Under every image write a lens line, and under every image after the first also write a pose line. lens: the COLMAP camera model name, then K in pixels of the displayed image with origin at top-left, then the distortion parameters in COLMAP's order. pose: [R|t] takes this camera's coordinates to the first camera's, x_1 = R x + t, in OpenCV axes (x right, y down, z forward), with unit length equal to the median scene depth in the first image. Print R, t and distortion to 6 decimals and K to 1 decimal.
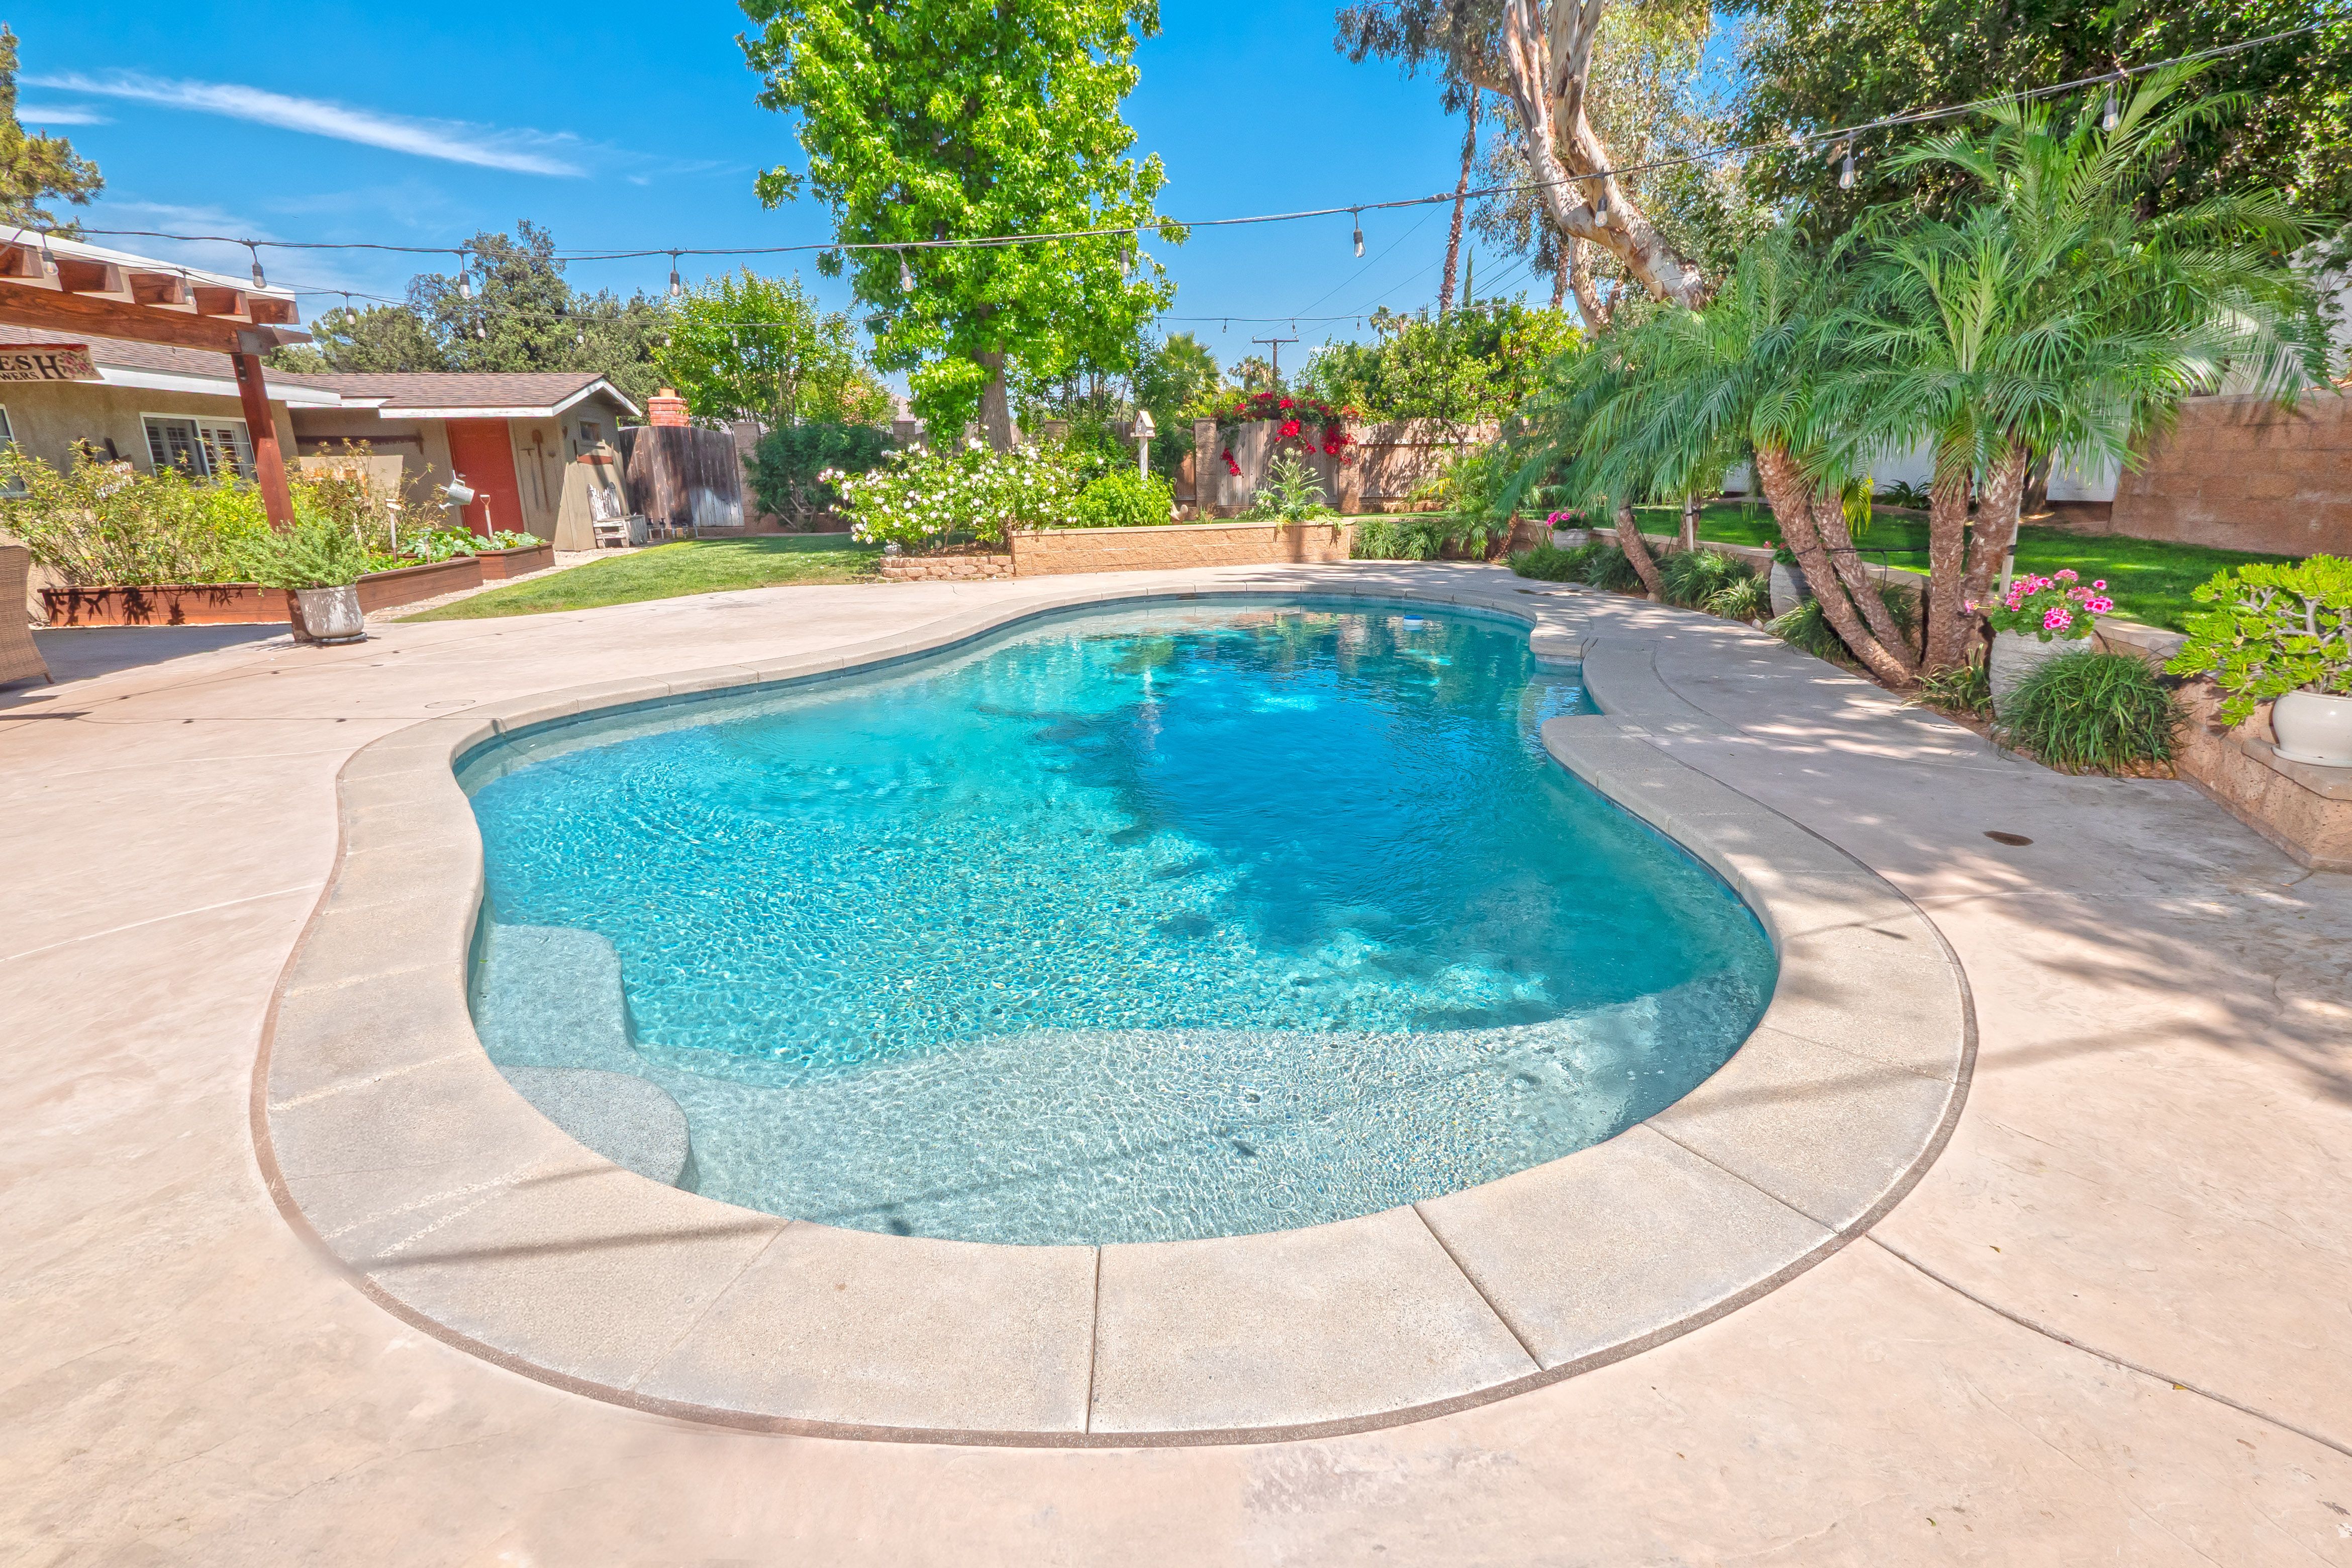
lens RADIAL K [[1100.2, 0, 1178.5], [0, 1100.2, 757.2], [0, 0, 1]] dist [-0.002854, 0.000041]
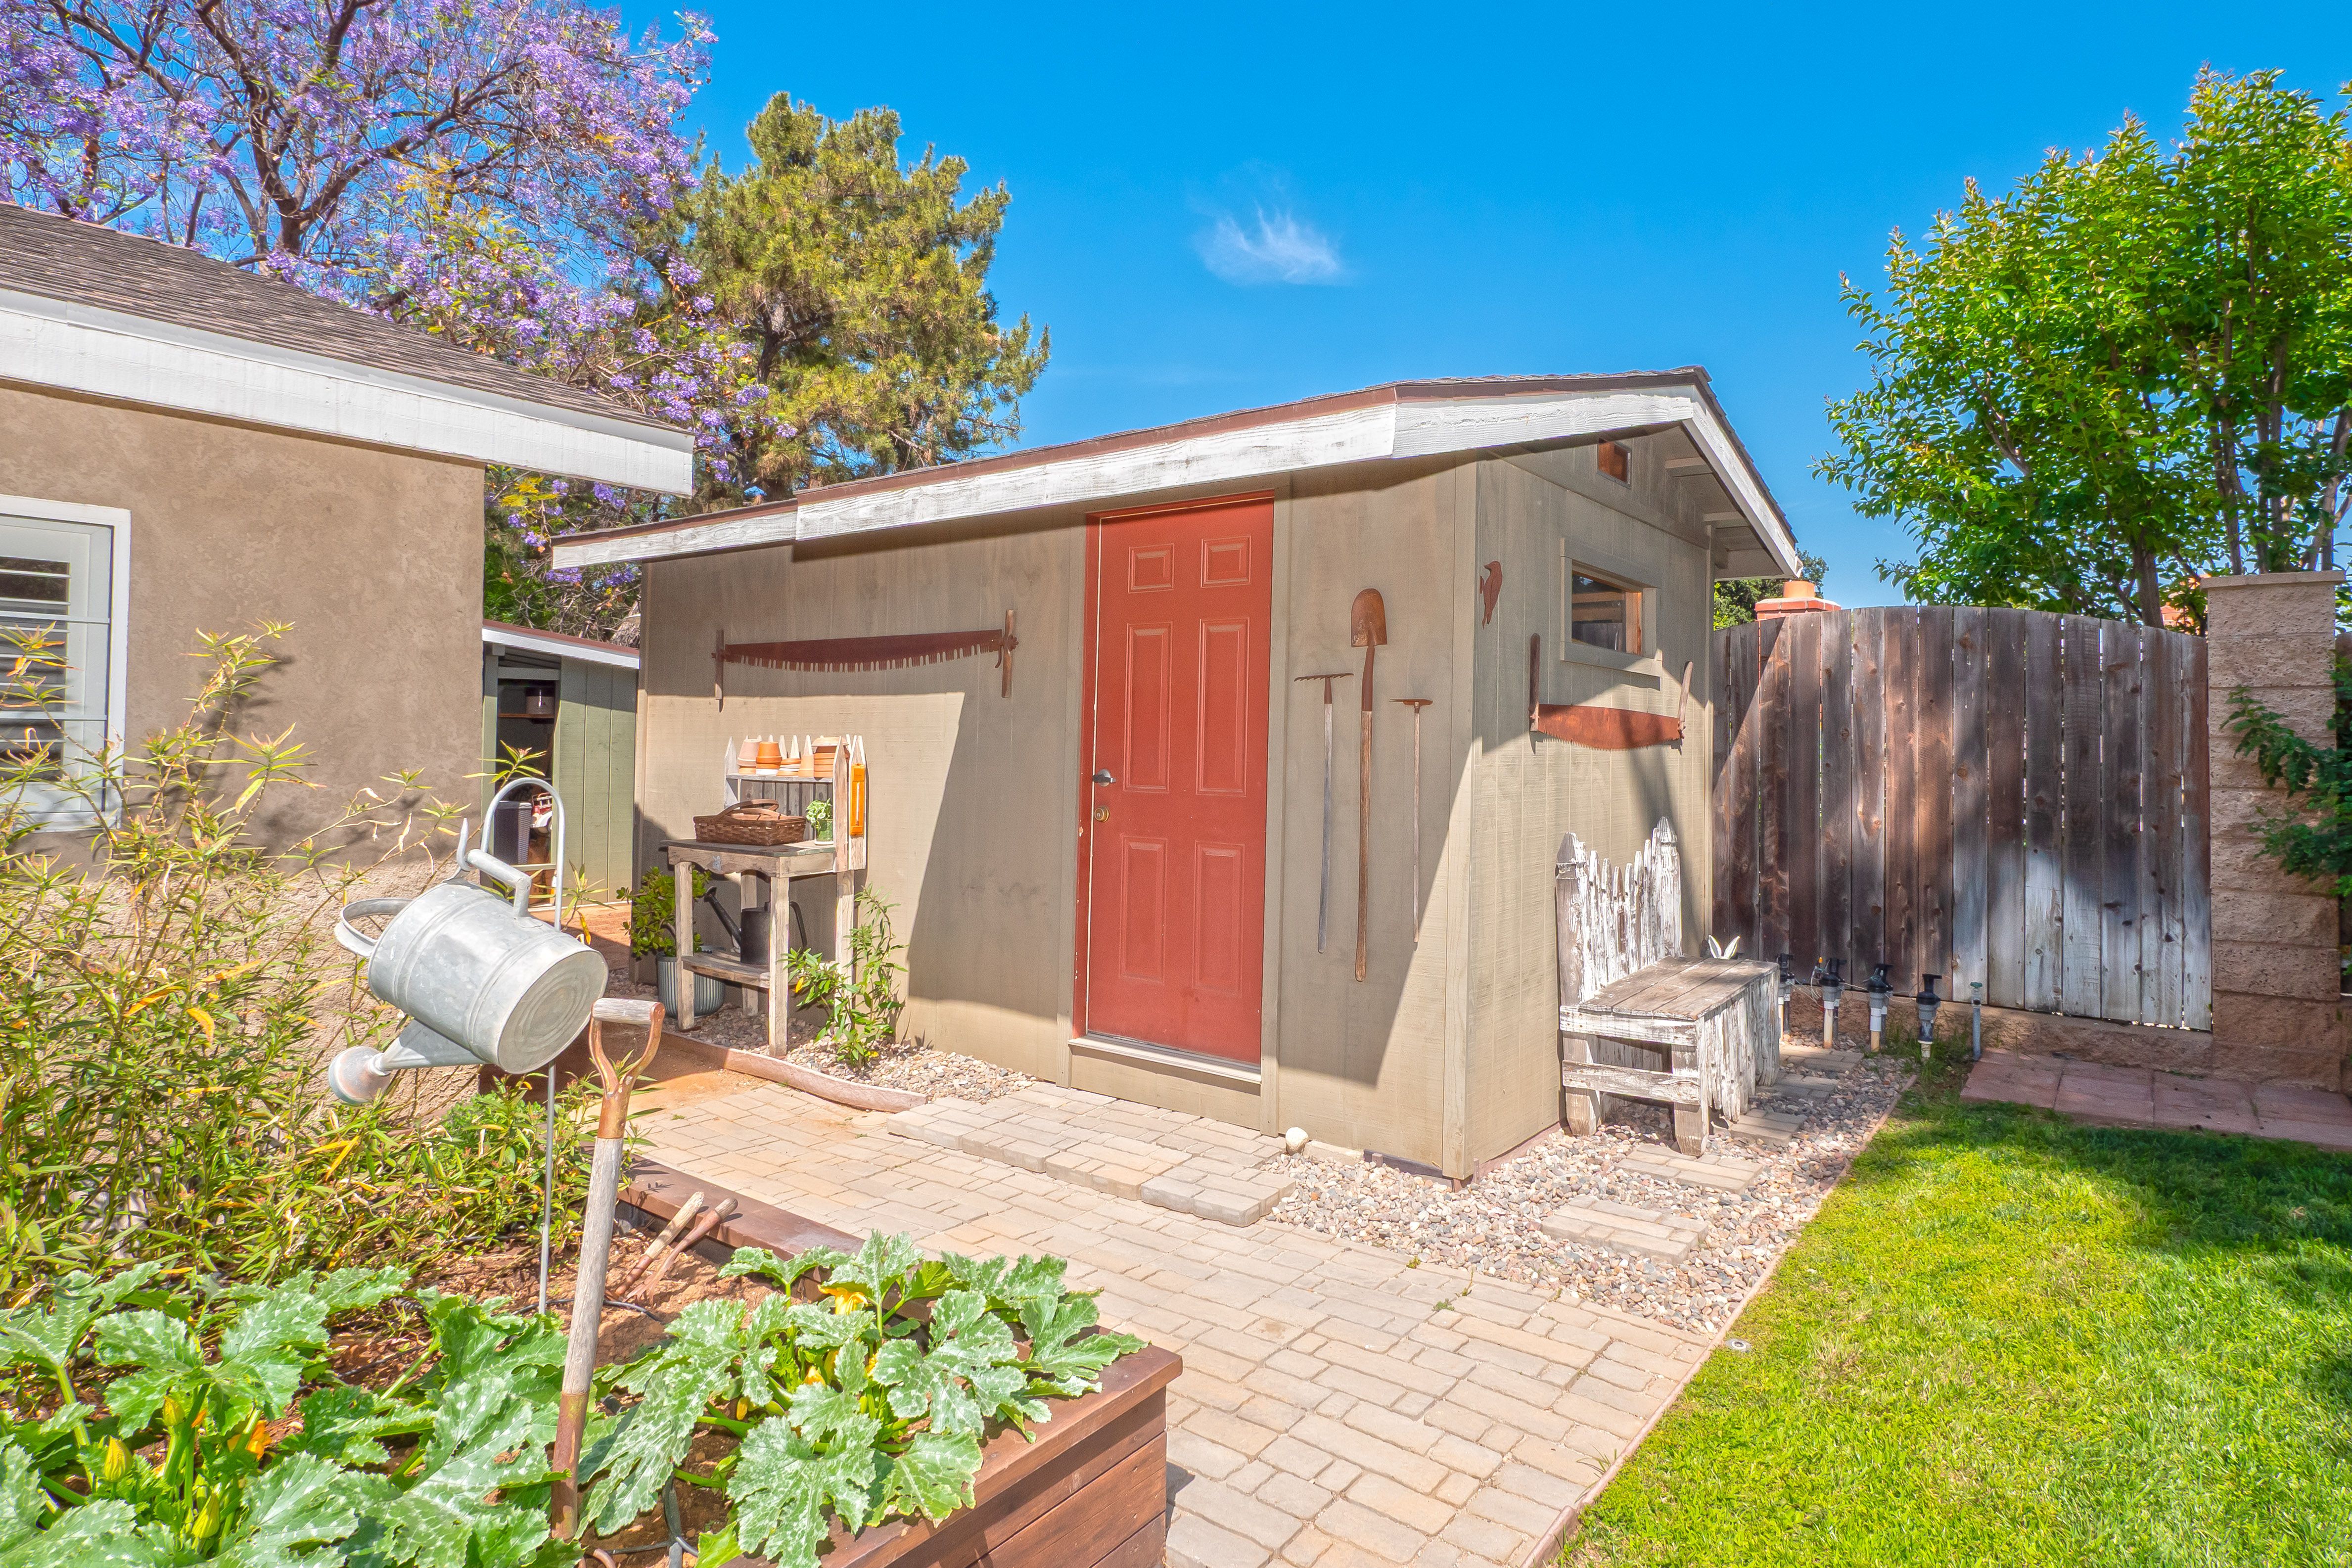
lens RADIAL K [[1253.3, 0, 1225.7], [0, 1253.3, 713.8], [0, 0, 1]] dist [0.000469, 0.000101]
pose [[0.707377, 0.006827, -0.706804, -0.483879], [-0.203584, 0.959547, -0.194481, -0.247591], [0.676884, 0.281465, 0.680151, 0.920268]]
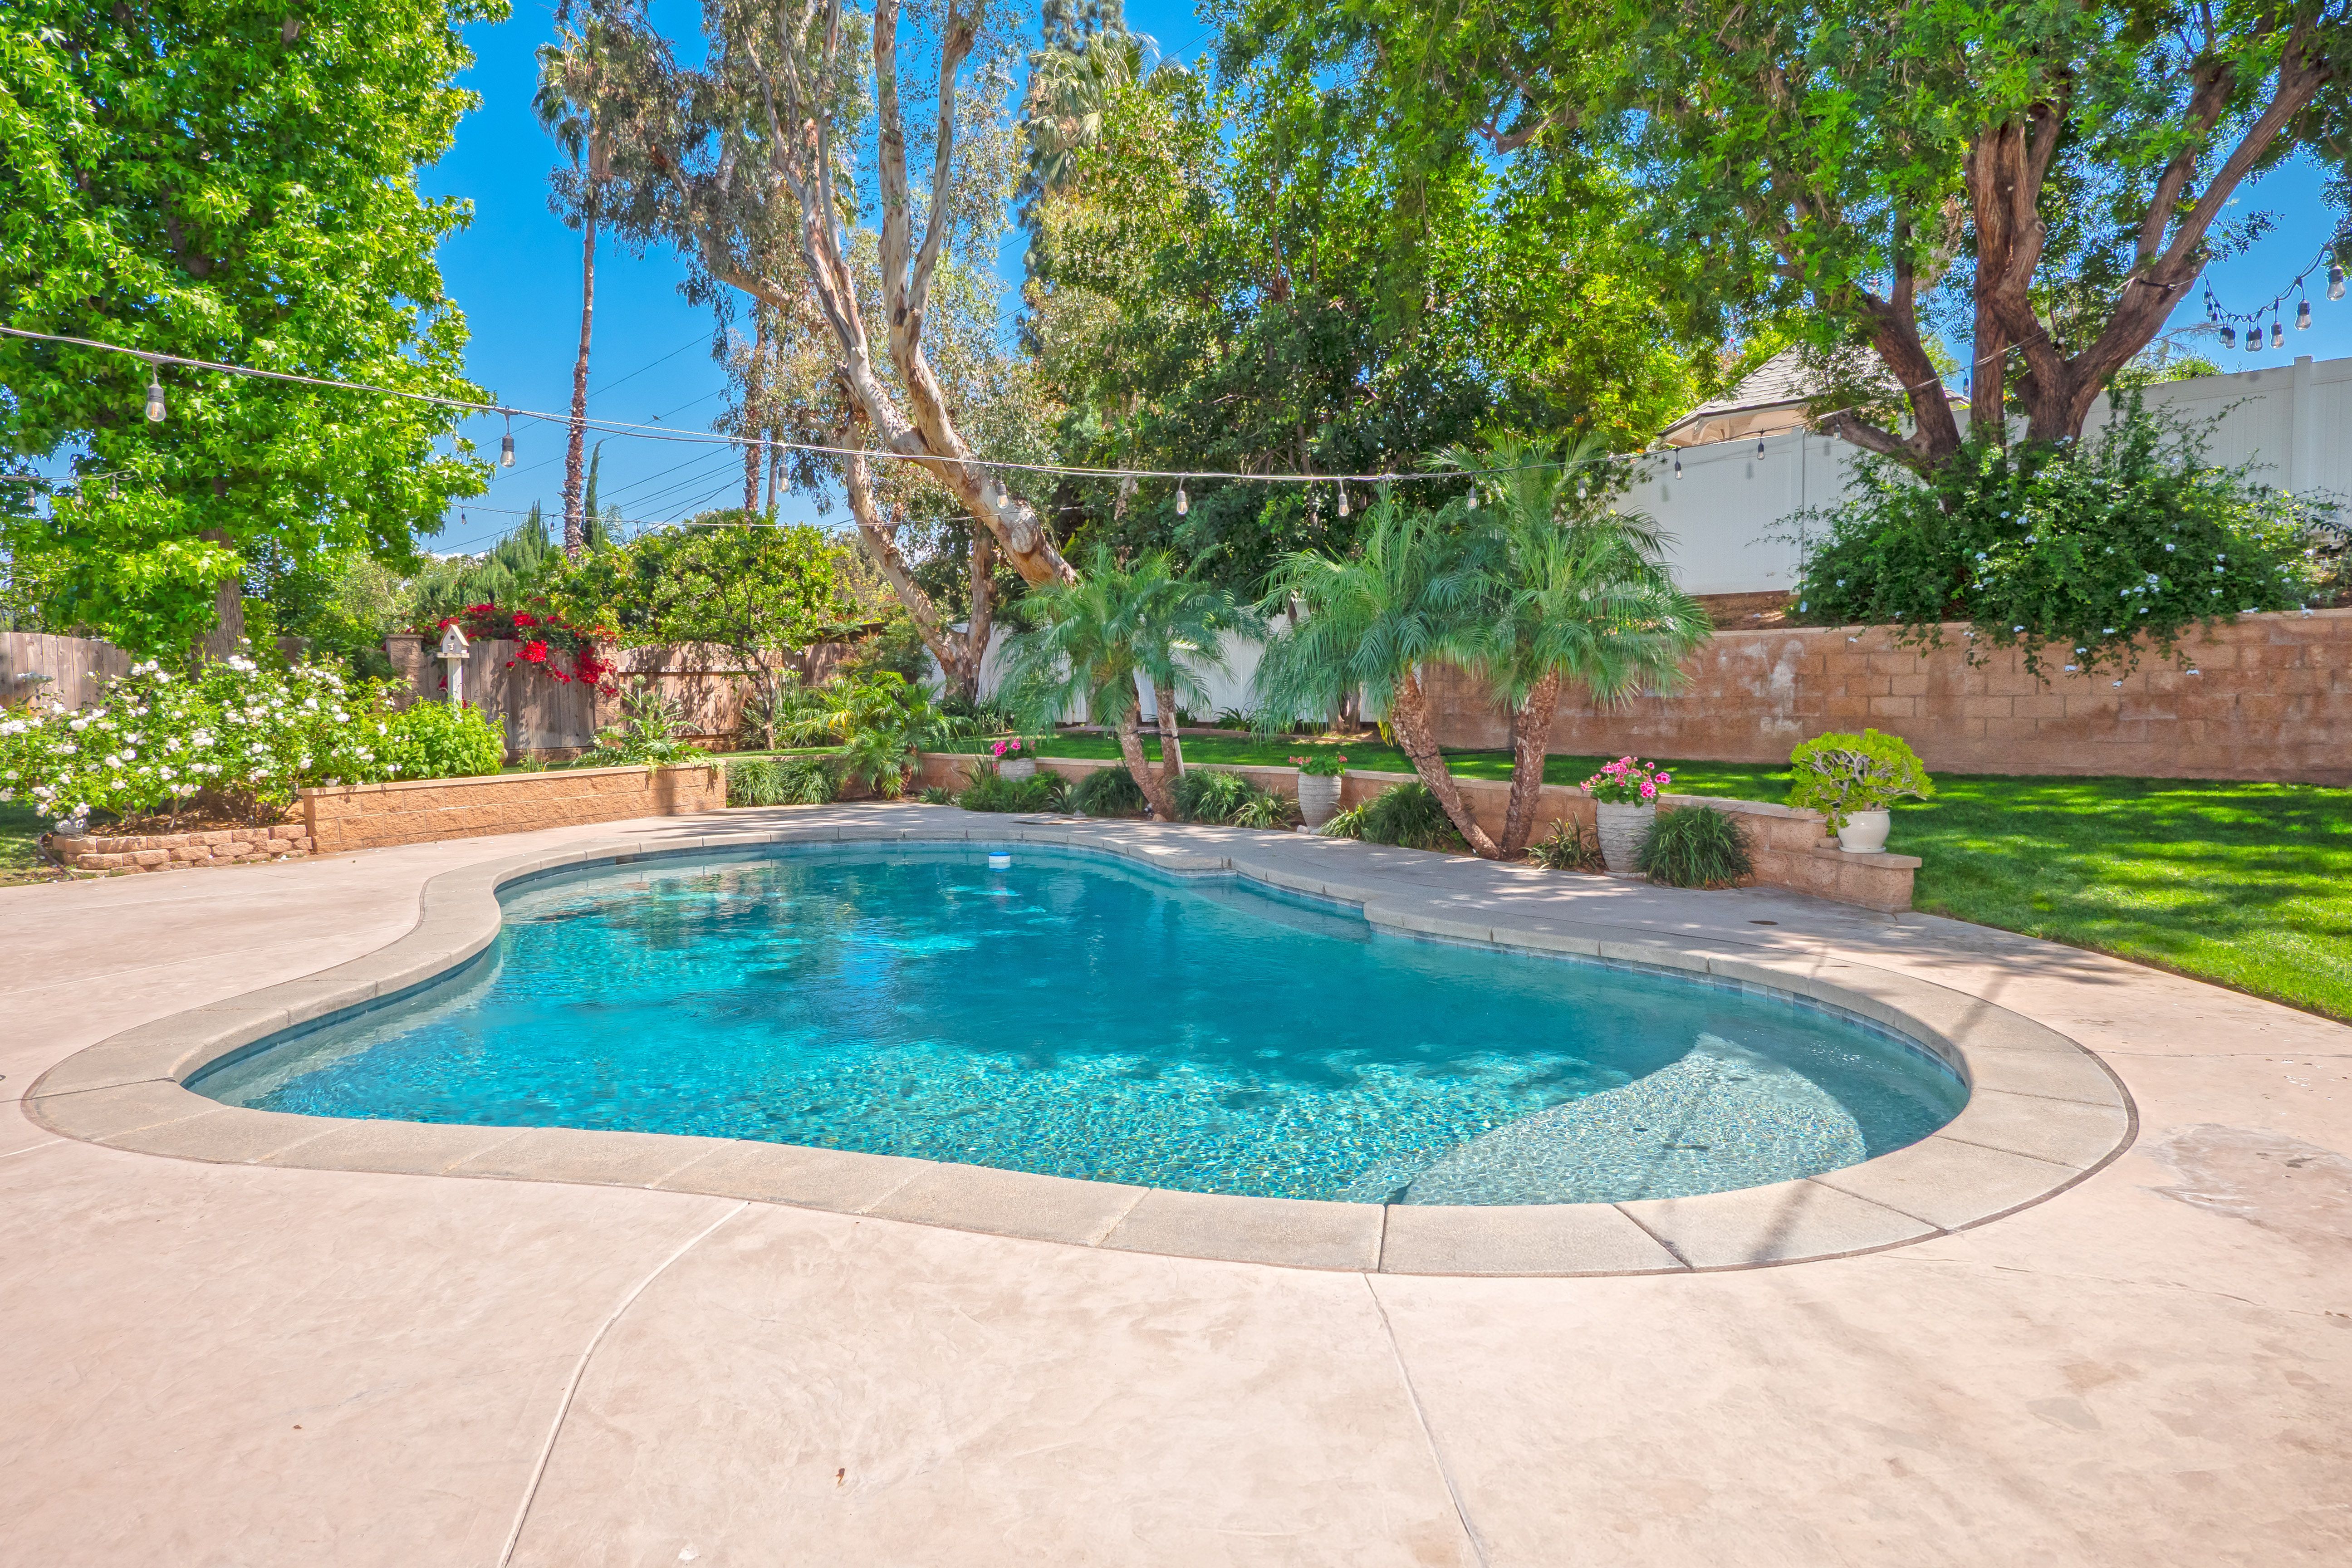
lens RADIAL K [[1432.4, 0, 1176.0], [0, 1432.4, 784.0], [0, 0, 1]] dist [-0.010295, -0.005208]
pose [[0.747929, -0.041629, 0.662472, -0.298981], [0.174332, 0.975315, -0.135533, 0.003733], [-0.640477, 0.216859, 0.736724, 0.007463]]
